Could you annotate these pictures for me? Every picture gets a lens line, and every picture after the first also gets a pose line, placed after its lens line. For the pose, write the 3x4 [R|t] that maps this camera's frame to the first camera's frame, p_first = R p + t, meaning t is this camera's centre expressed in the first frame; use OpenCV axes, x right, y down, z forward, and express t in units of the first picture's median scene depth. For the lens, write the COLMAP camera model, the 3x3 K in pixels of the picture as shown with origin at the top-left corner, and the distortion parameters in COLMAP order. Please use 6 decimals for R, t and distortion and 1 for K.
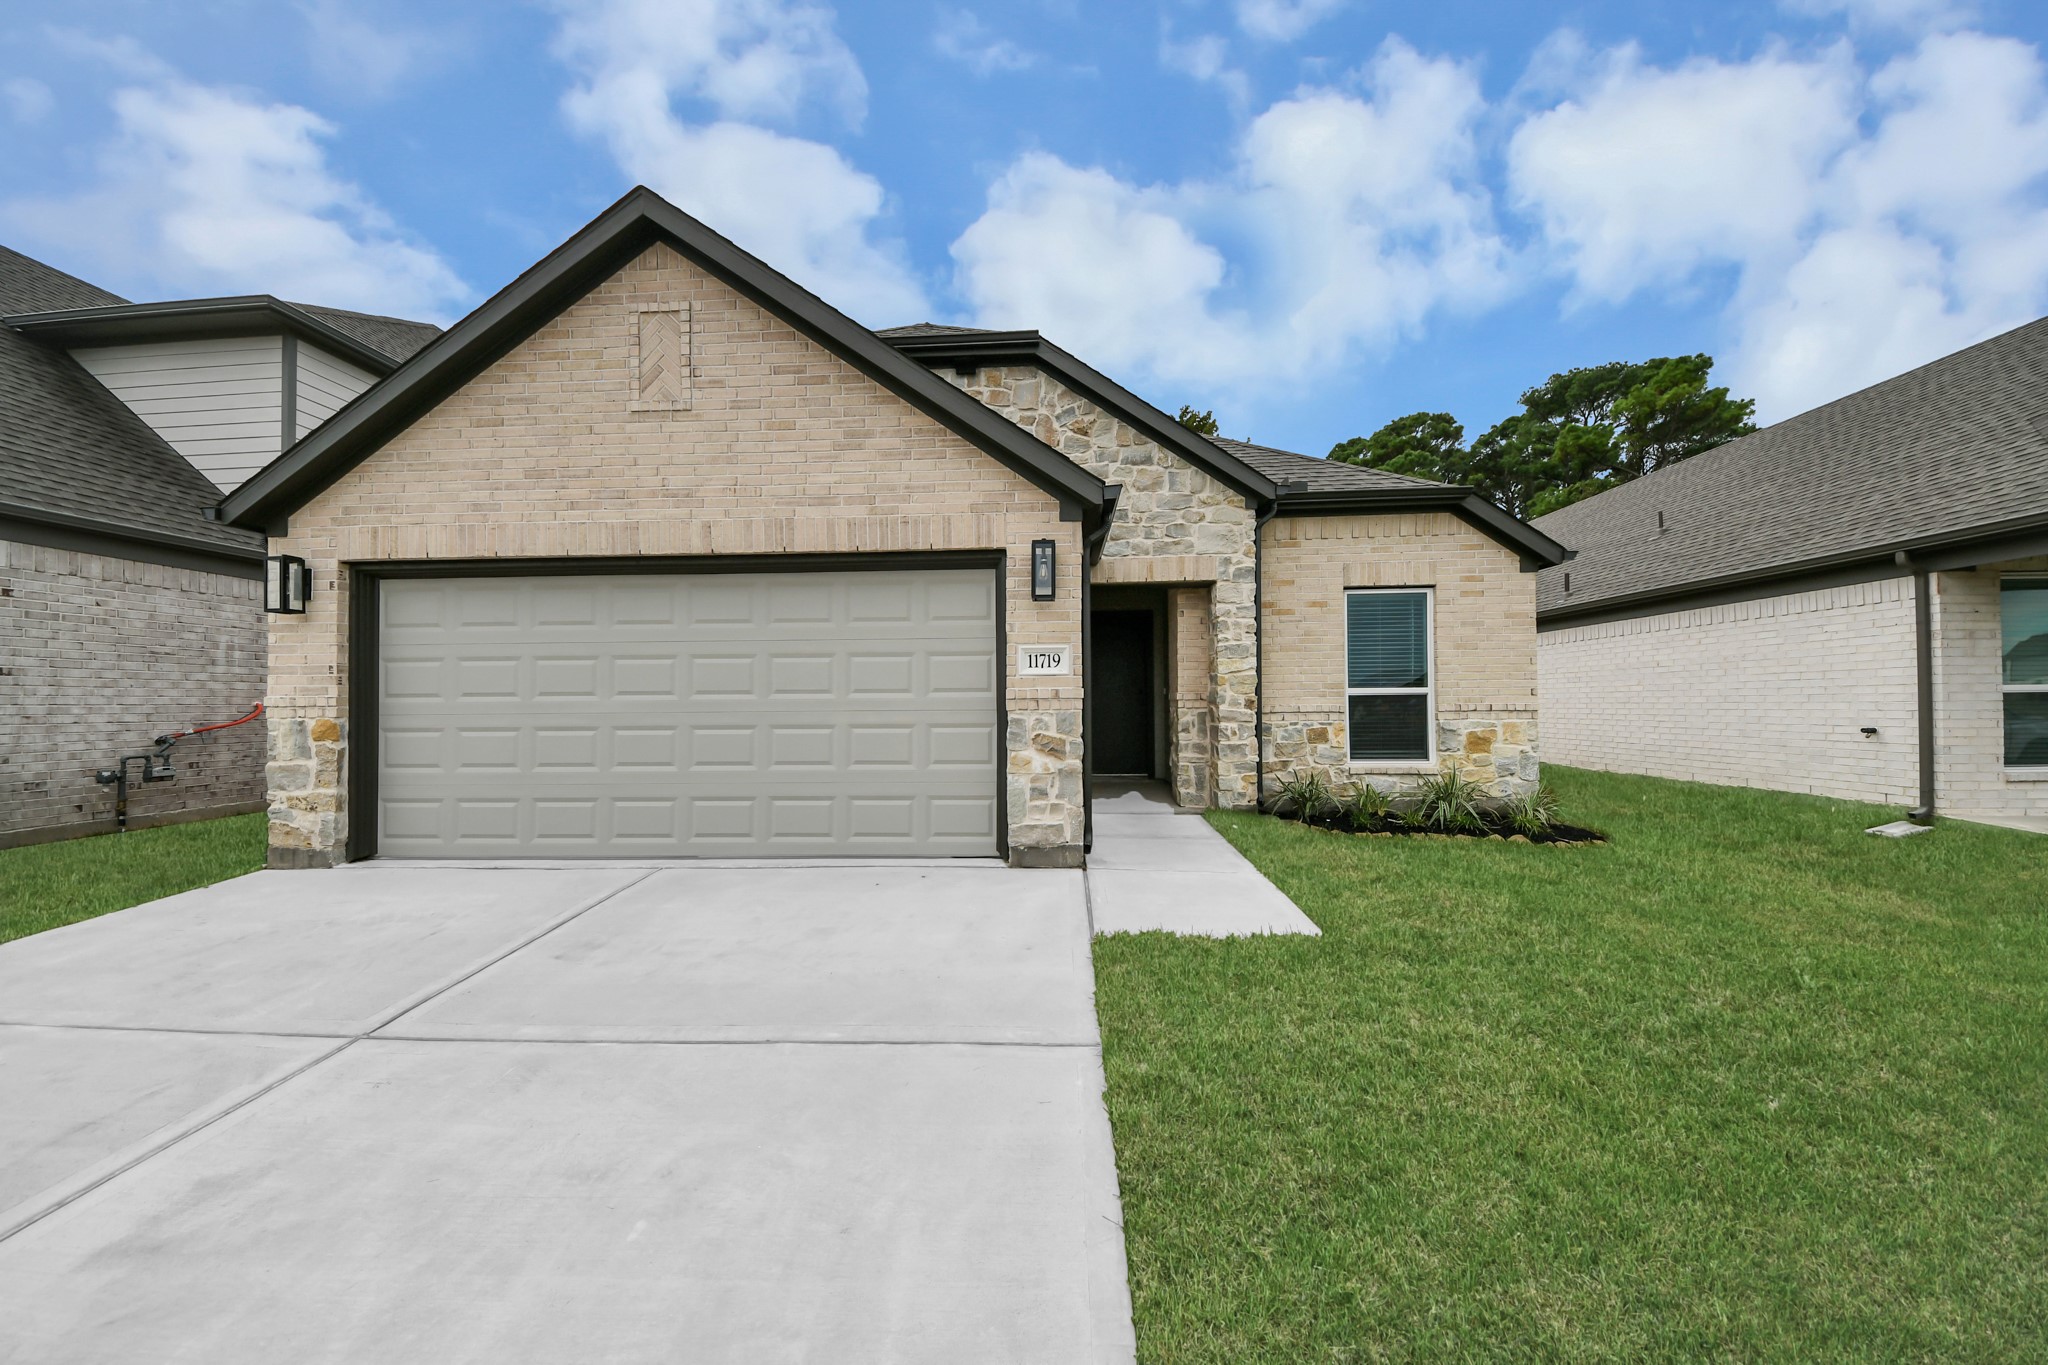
lens RADIAL K [[733.0, 0, 985.2], [0, 733.0, 696.8], [0, 0, 1]] dist [0.008579, -0.008897]
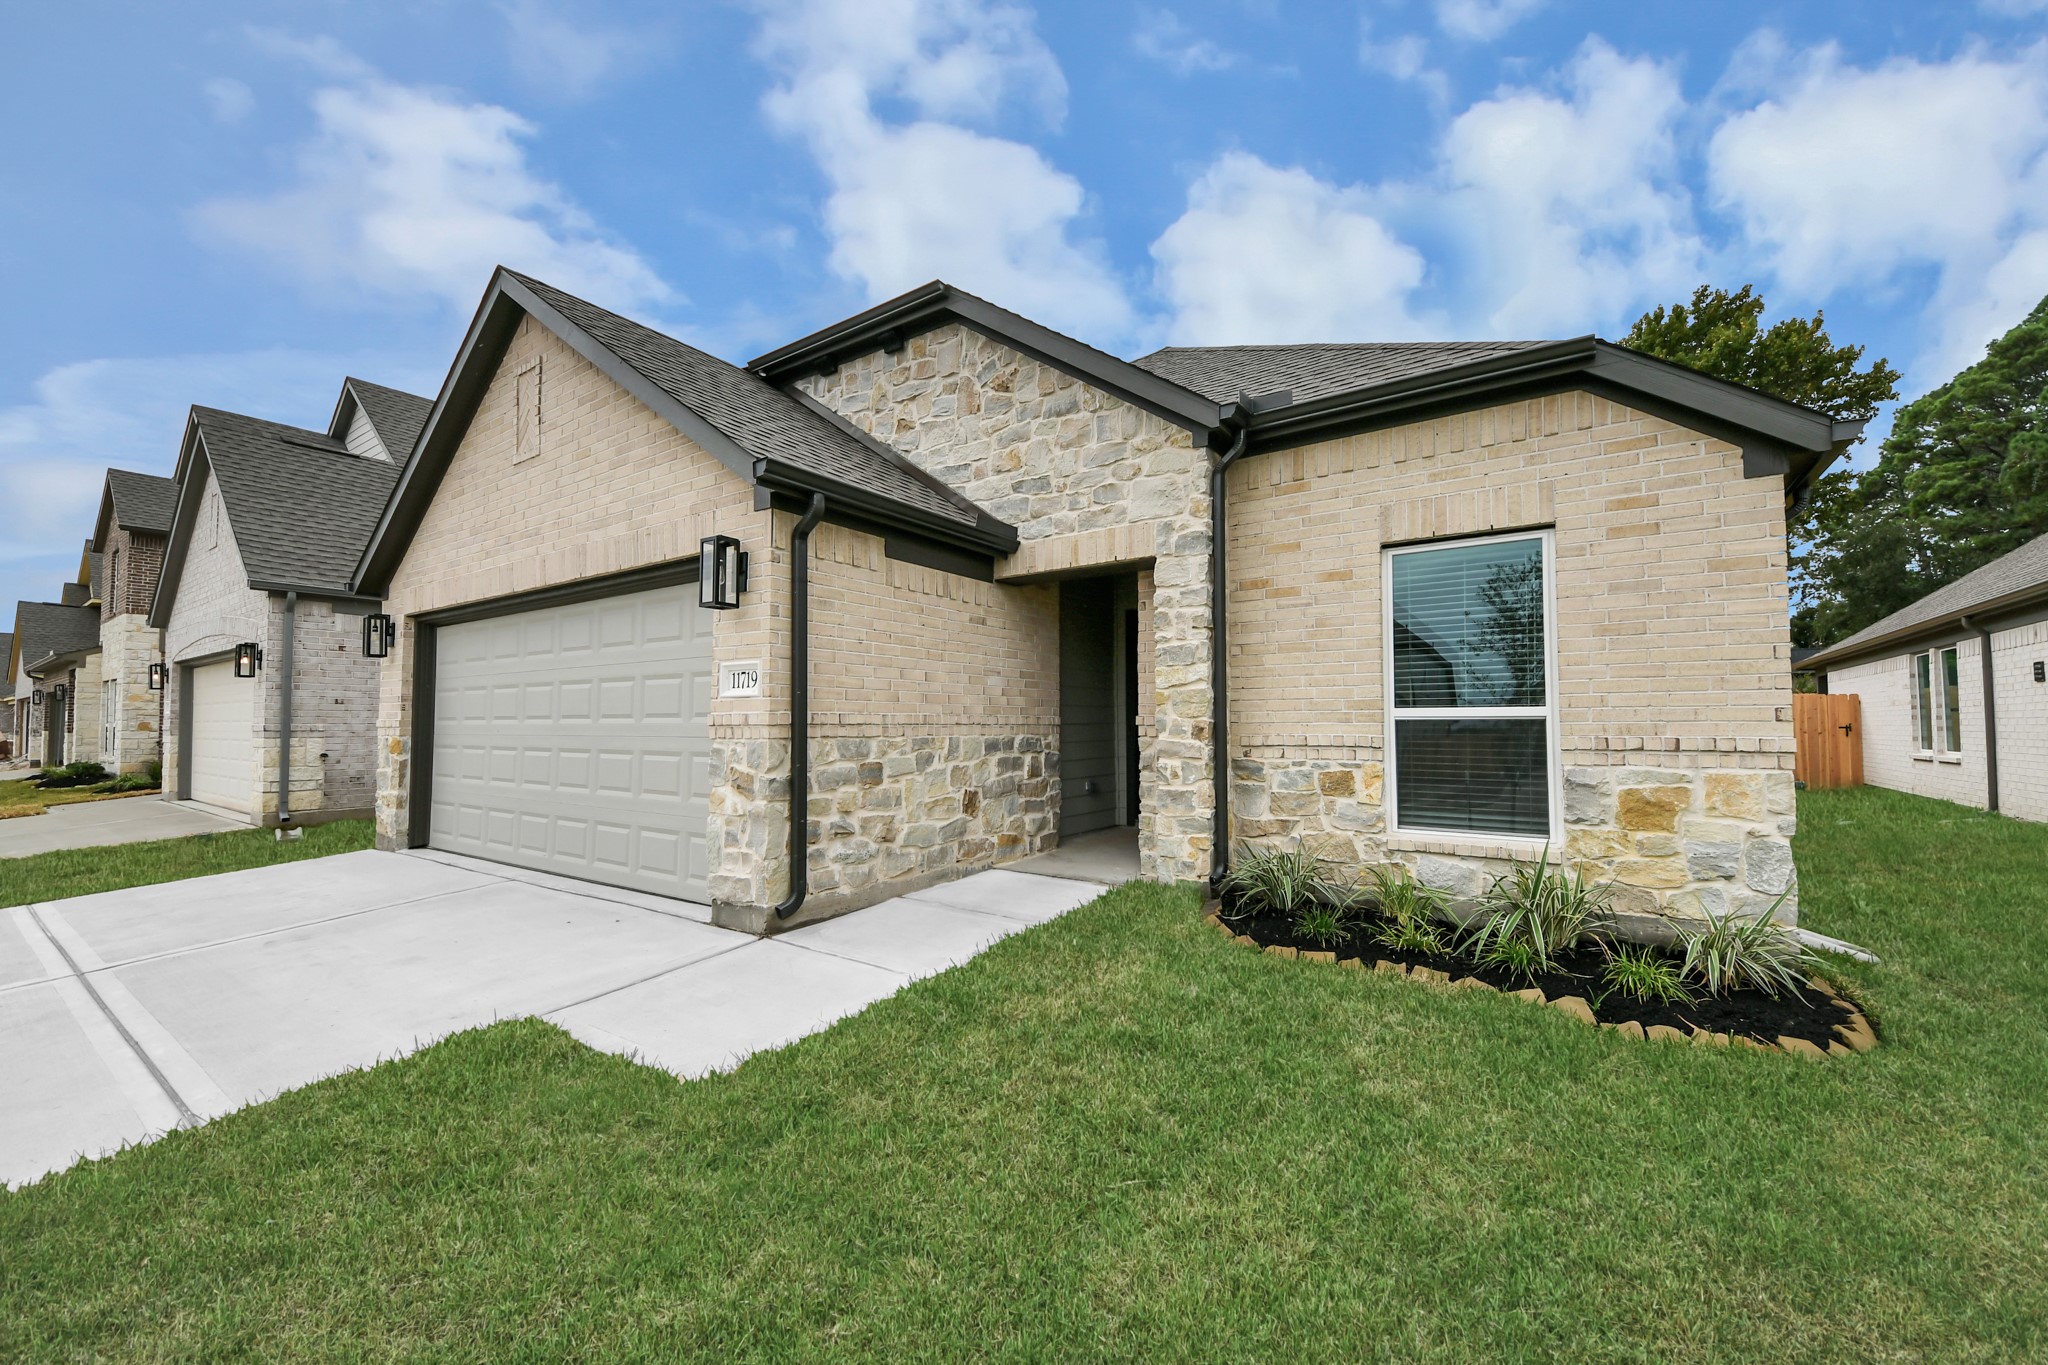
lens RADIAL K [[793.8, 0, 1021.5], [0, 793.8, 691.8], [0, 0, 1]] dist [0.000618, -0.000155]
pose [[0.854642, -0.014861, -0.519005, 0.594053], [0.000592, 0.999618, -0.027649, -0.007575], [0.519217, 0.023323, 0.854324, 0.283479]]
